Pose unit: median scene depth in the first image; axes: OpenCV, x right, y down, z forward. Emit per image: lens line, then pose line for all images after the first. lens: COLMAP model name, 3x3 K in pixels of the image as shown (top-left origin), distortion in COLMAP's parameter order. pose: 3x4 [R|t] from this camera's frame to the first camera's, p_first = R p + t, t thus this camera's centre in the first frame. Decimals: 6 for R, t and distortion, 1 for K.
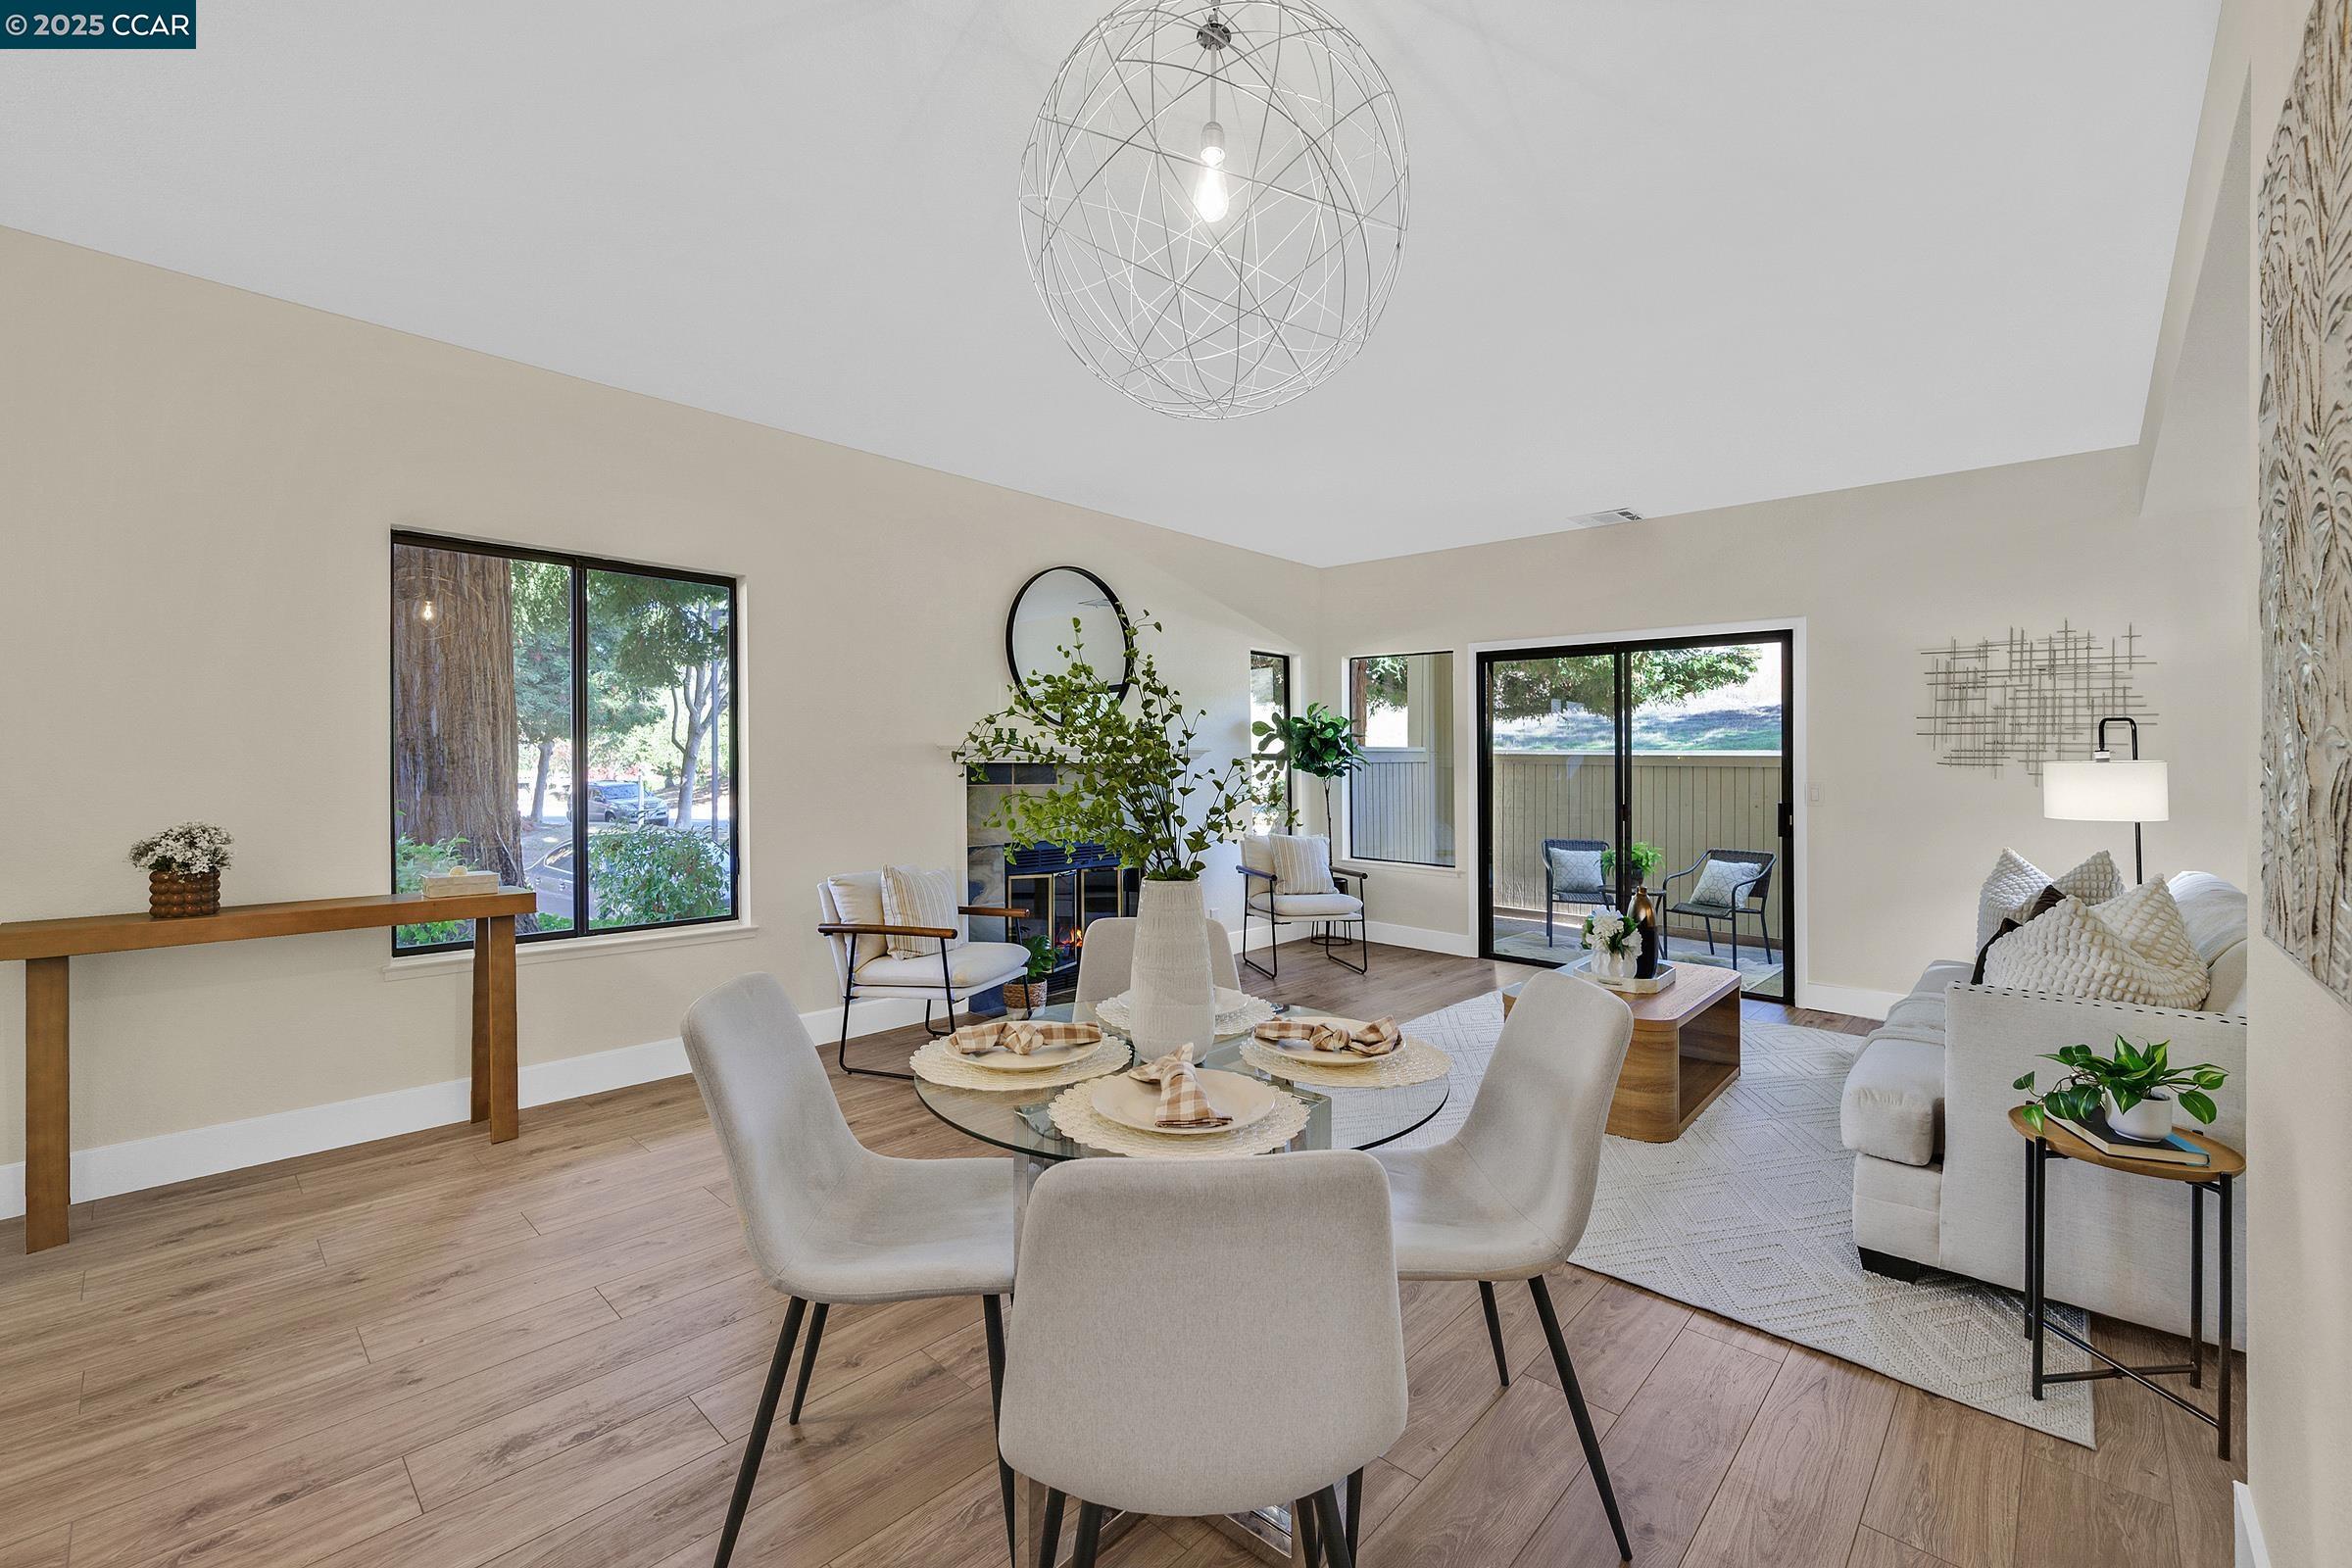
lens RADIAL K [[974.5, 0, 1188.8], [0, 974.5, 764.8], [0, 0, 1]] dist [0.000116, 0.000035]
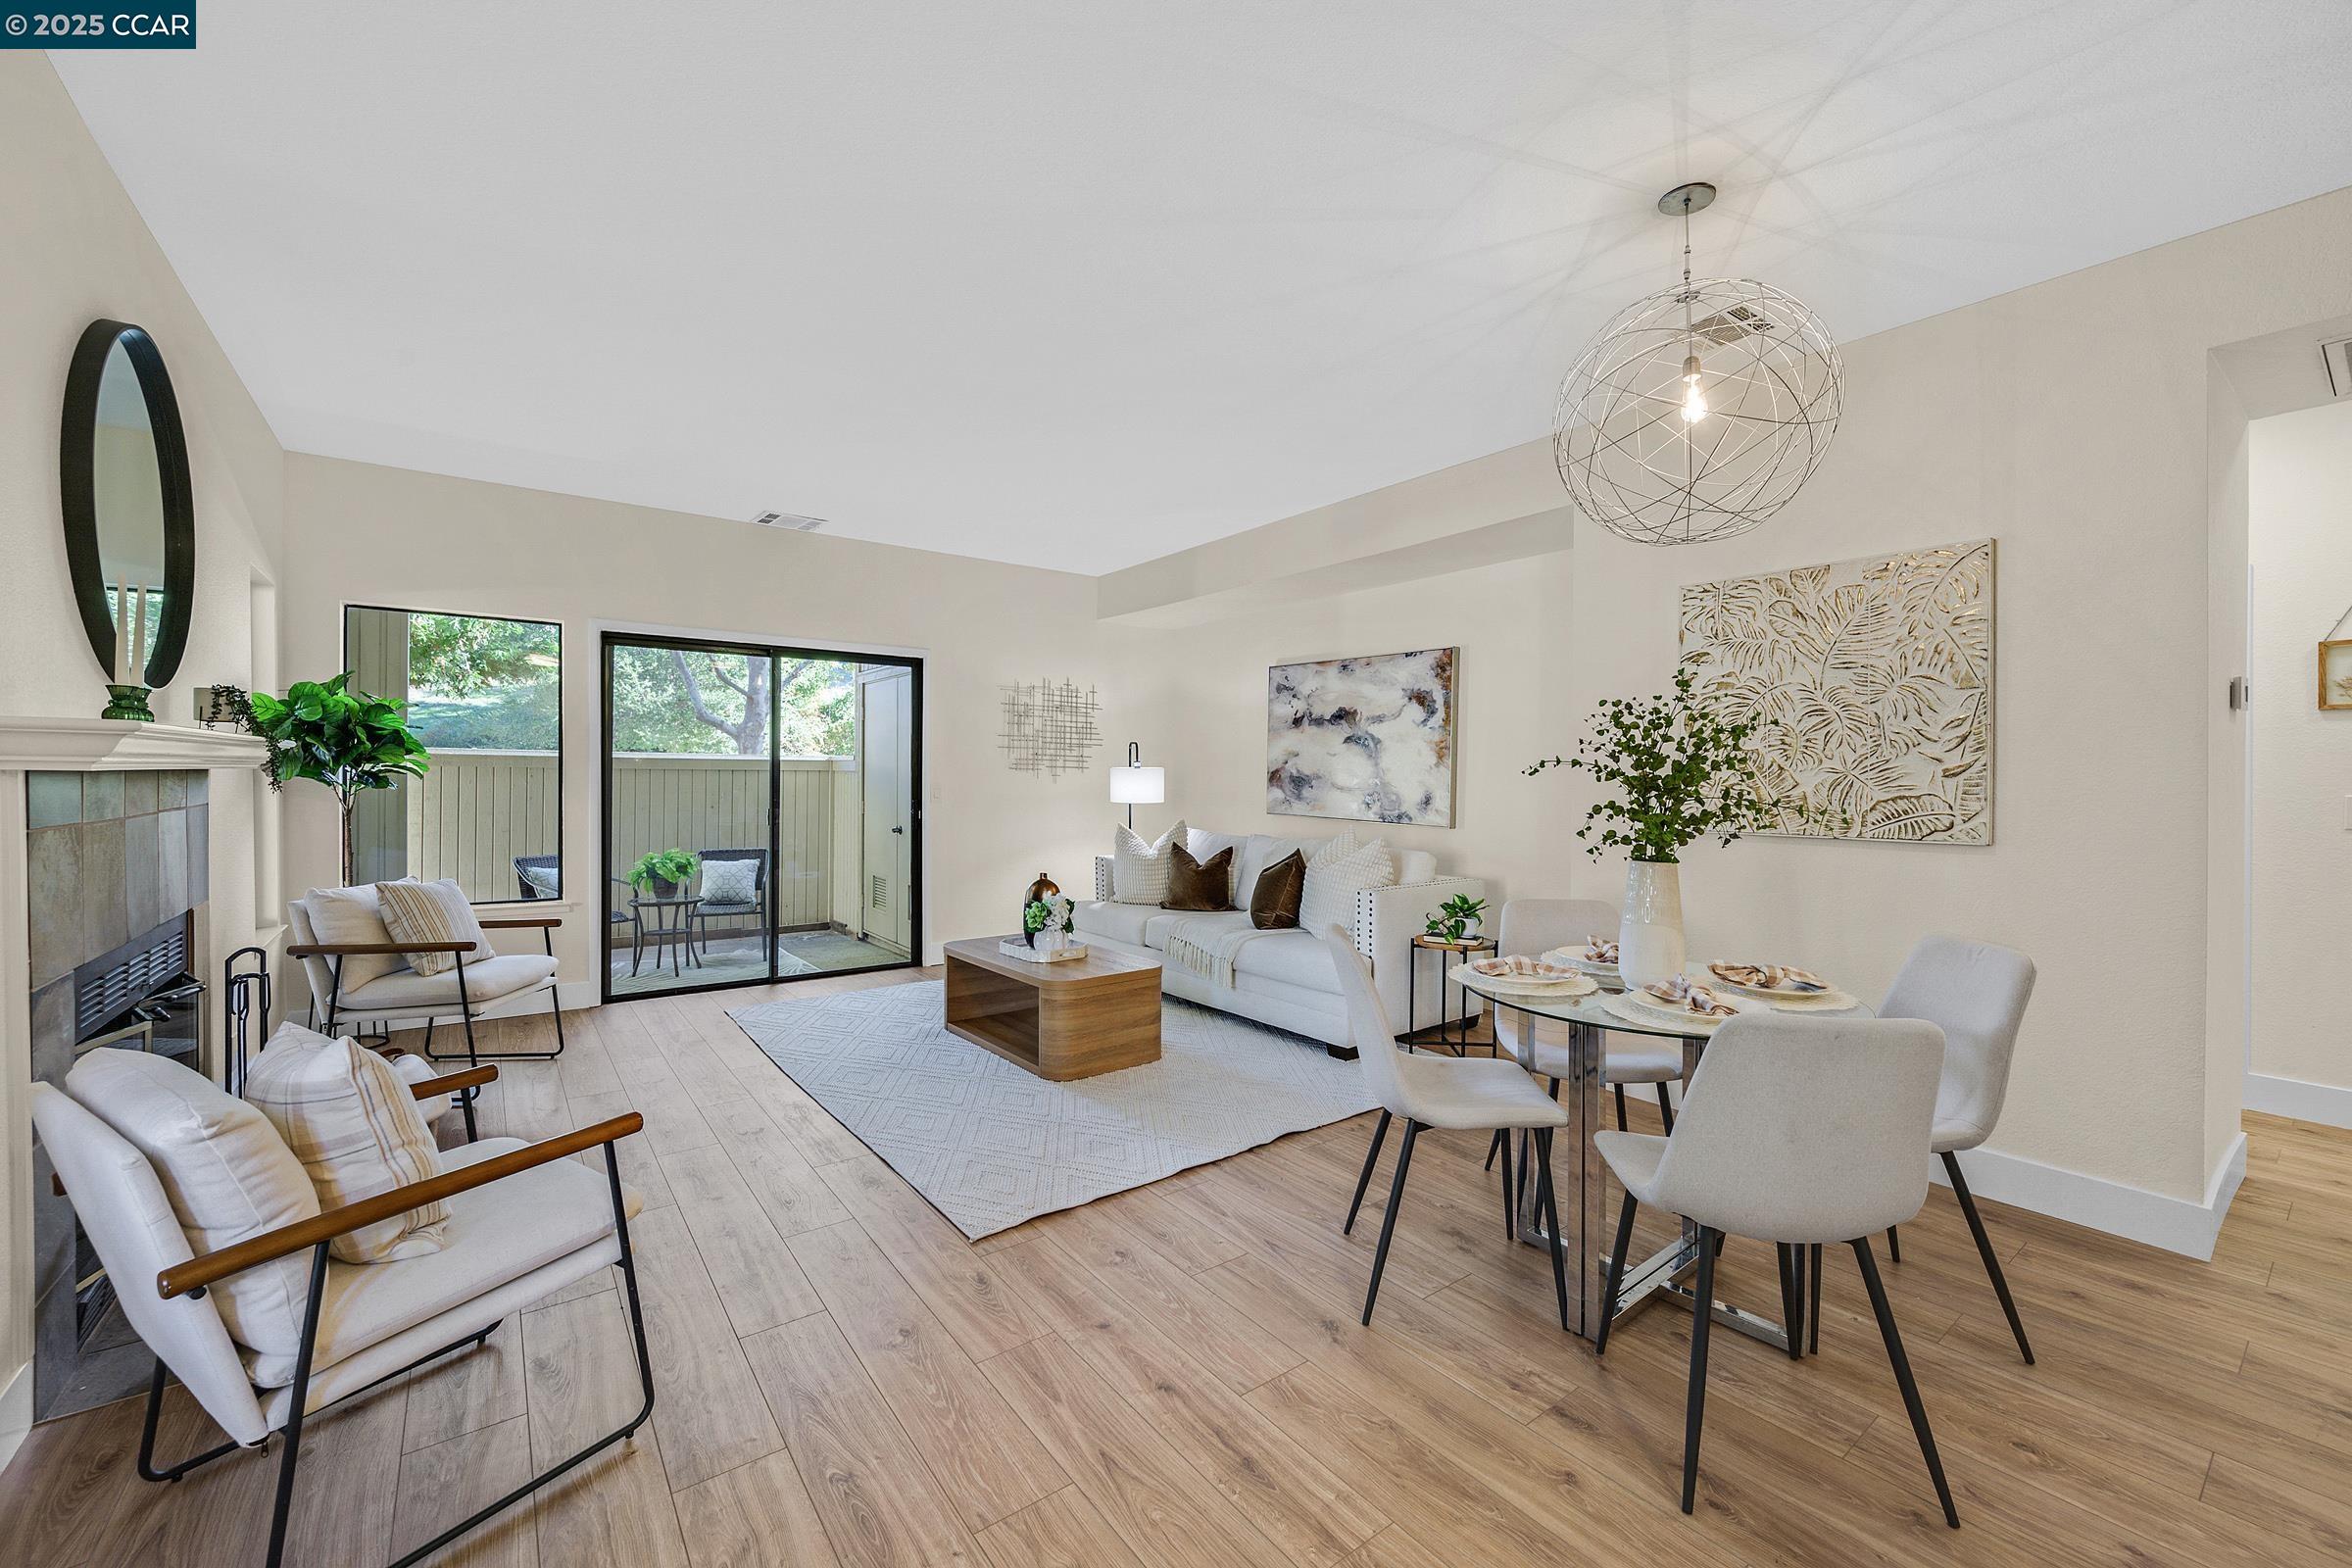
lens RADIAL K [[931.7, 0, 1208.6], [0, 931.7, 767.7], [0, 0, 1]] dist [0.000032, 0.000005]
pose [[0.159065, -0.002738, 0.987264, -0.465515], [-0.006183, 0.999974, 0.003769, -0.008245], [-0.987249, -0.006704, 0.159044, 0.454793]]
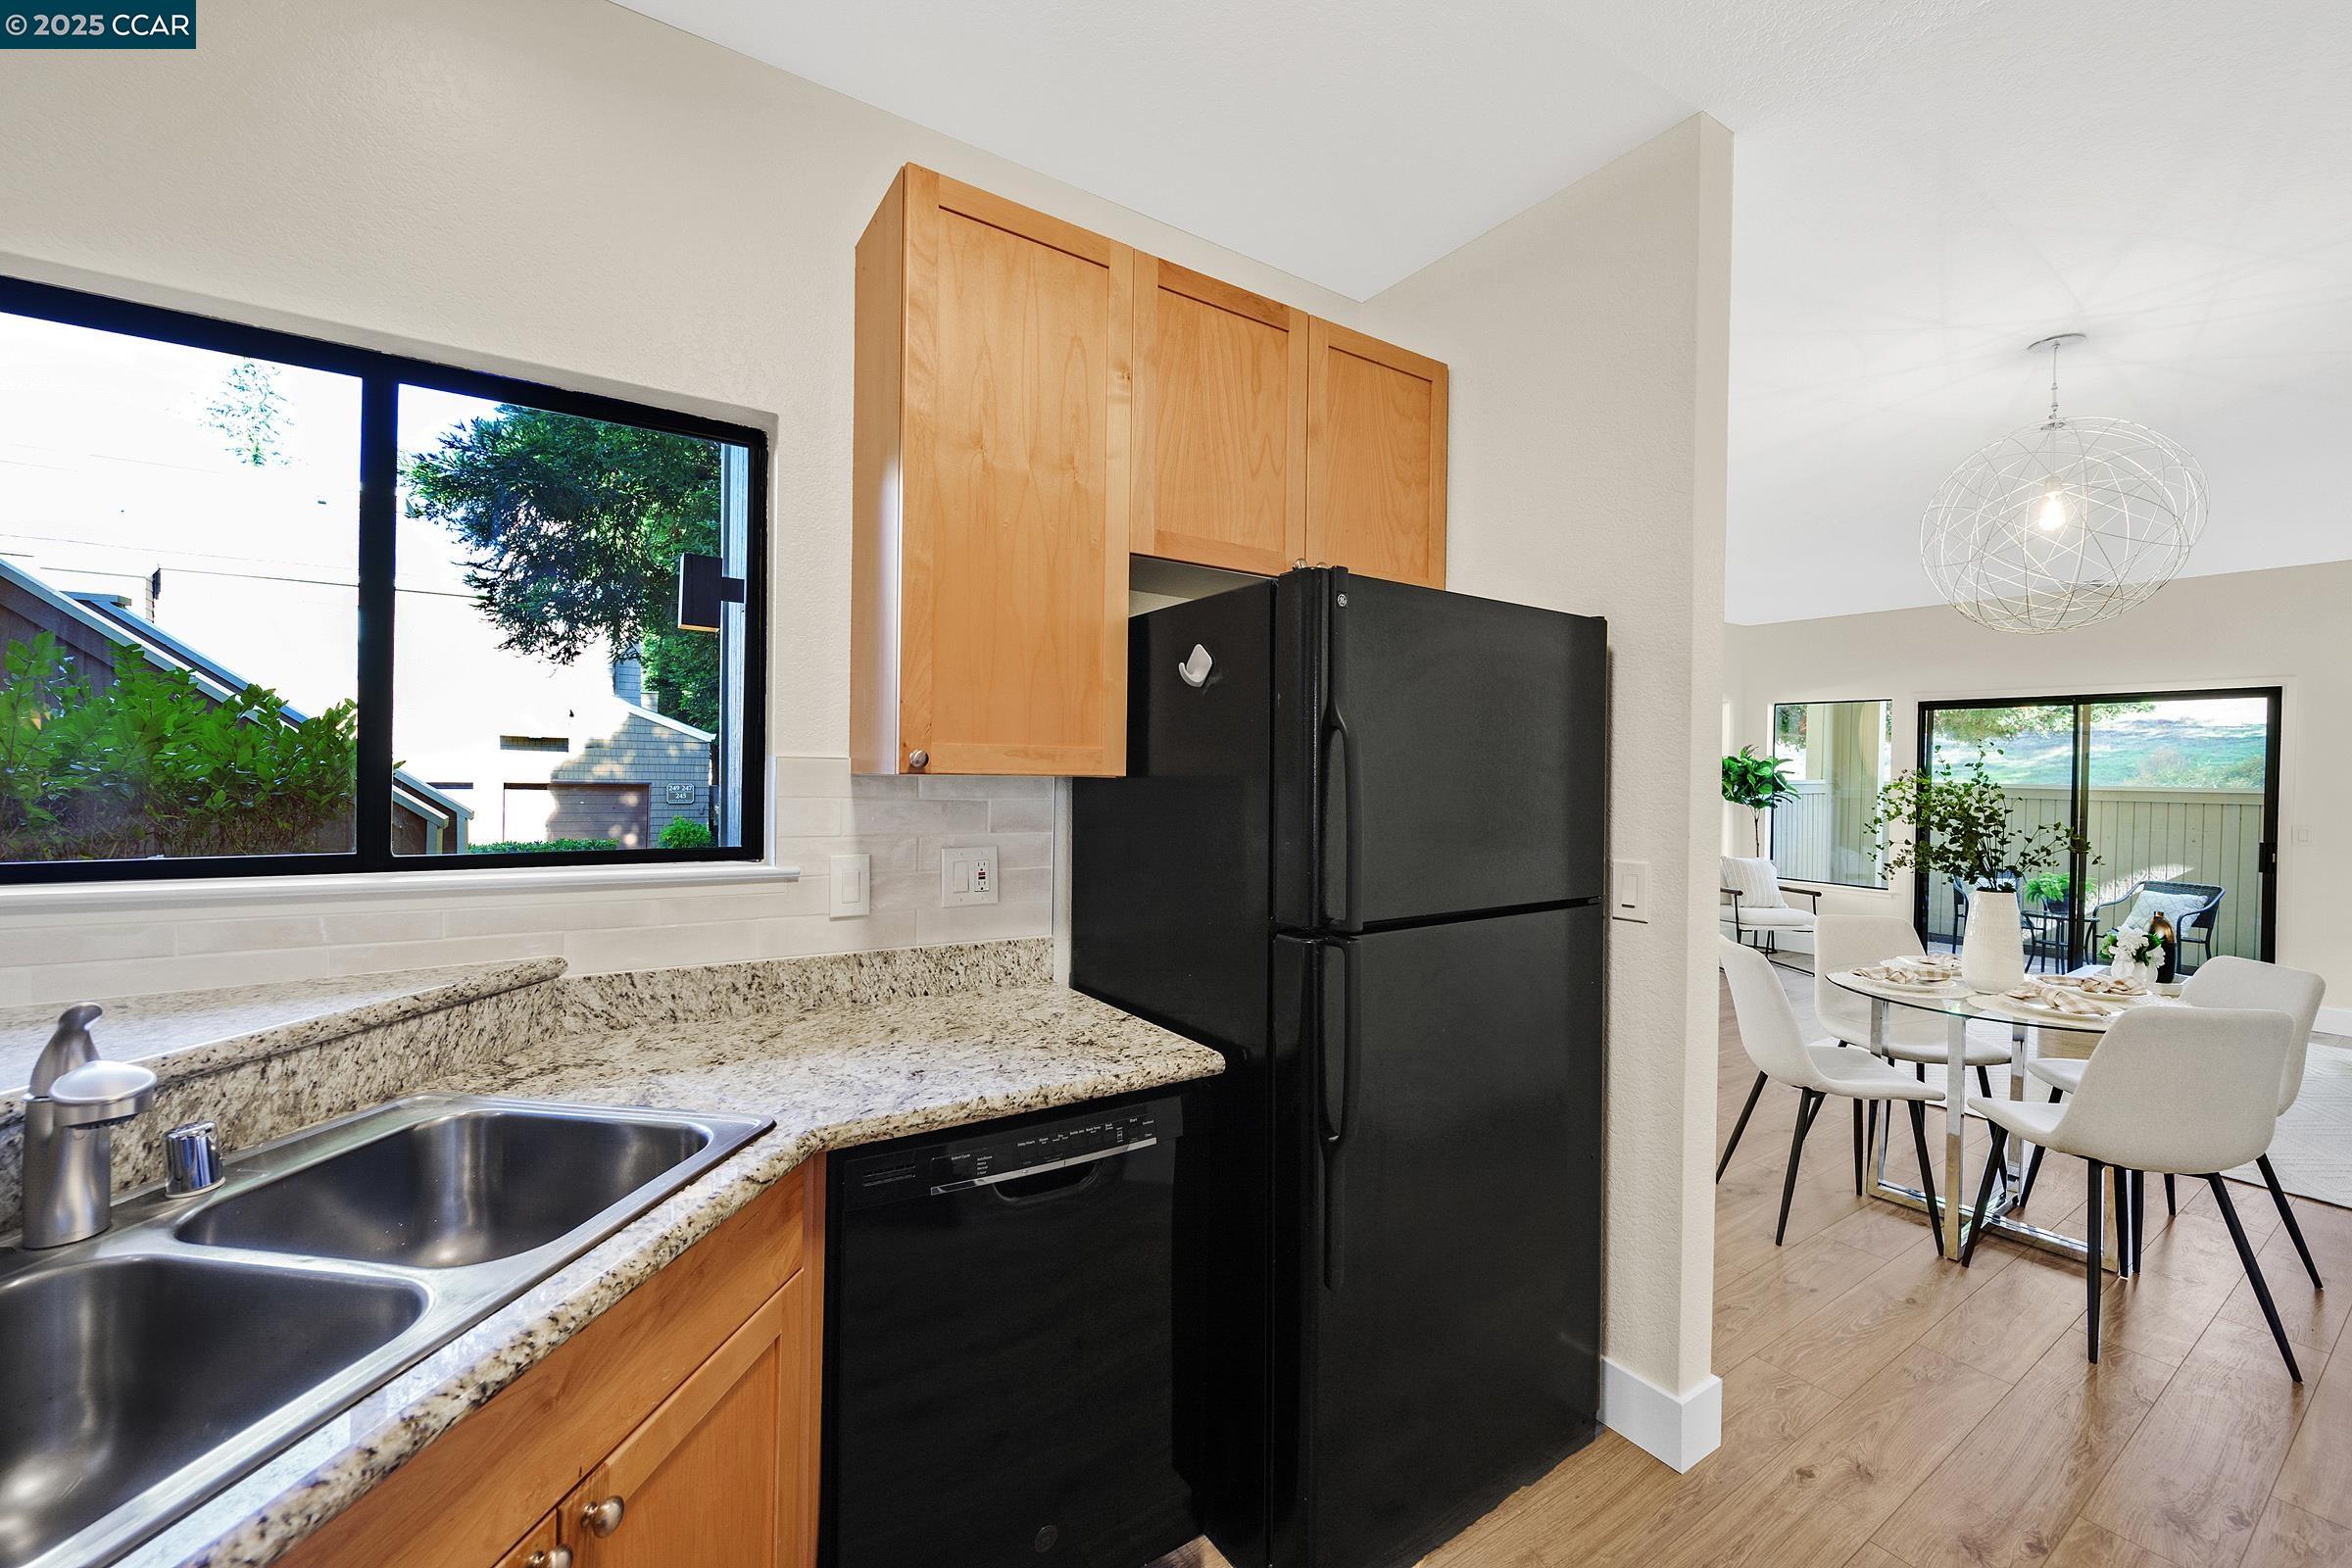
lens RADIAL K [[950.6, 0, 1174.0], [0, 950.6, 785.3], [0, 0, 1]] dist [0.000361, 0.000181]
pose [[0.974131, 0.011287, -0.225700, -0.358053], [-0.008920, 0.999894, 0.011506, -0.027039], [0.225806, -0.009195, 0.974129, -0.336409]]
